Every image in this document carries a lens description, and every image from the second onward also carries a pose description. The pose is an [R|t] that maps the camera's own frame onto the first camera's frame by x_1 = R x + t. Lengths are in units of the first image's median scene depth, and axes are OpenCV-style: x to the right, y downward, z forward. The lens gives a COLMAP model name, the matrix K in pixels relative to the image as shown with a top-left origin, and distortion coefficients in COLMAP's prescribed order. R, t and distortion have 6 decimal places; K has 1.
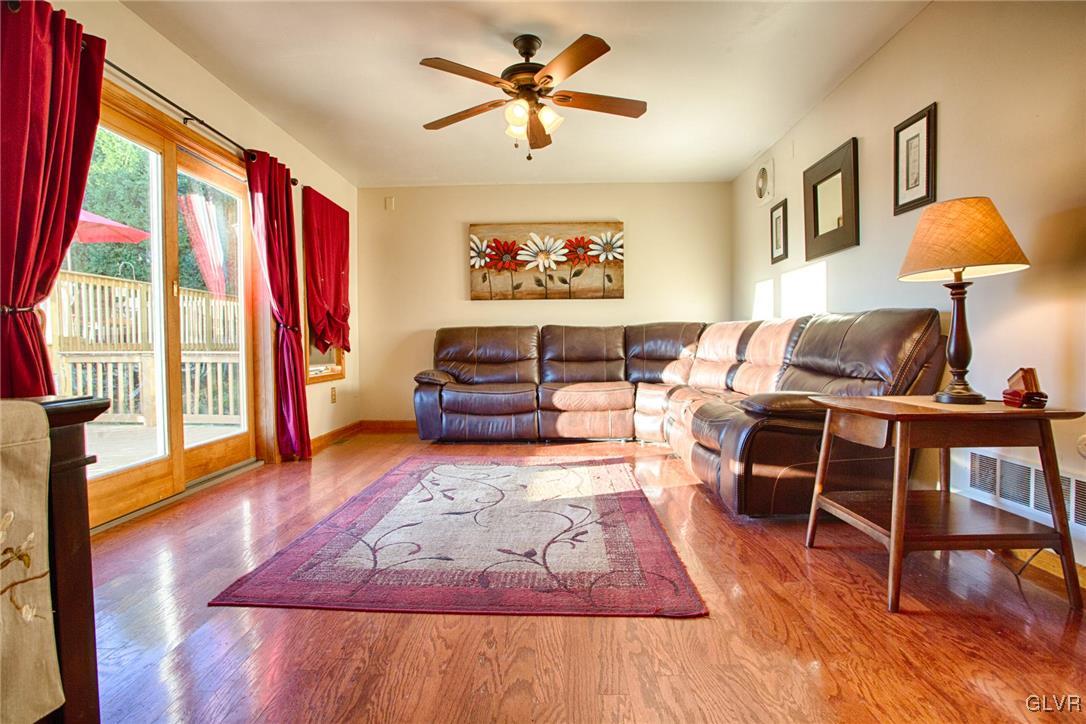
lens RADIAL K [[532.0, 0, 544.8], [0, 532.0, 356.3], [0, 0, 1]] dist [-0.021718, 0.002377]
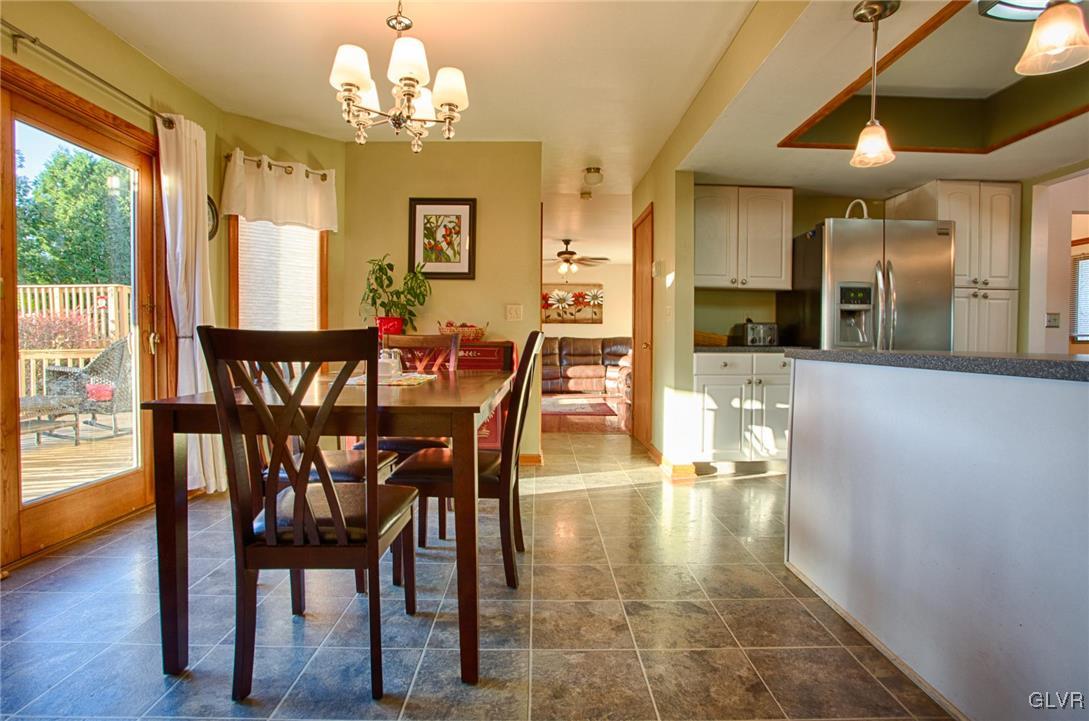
lens RADIAL K [[533.5, 0, 543.7], [0, 533.5, 355.7], [0, 0, 1]] dist [-0.021718, 0.002377]
pose [[0.999724, 0.015645, 0.017499, -0.105683], [-0.015625, 0.999877, -0.001301, 0.015044], [-0.017517, 0.001027, 0.999846, -1.010296]]
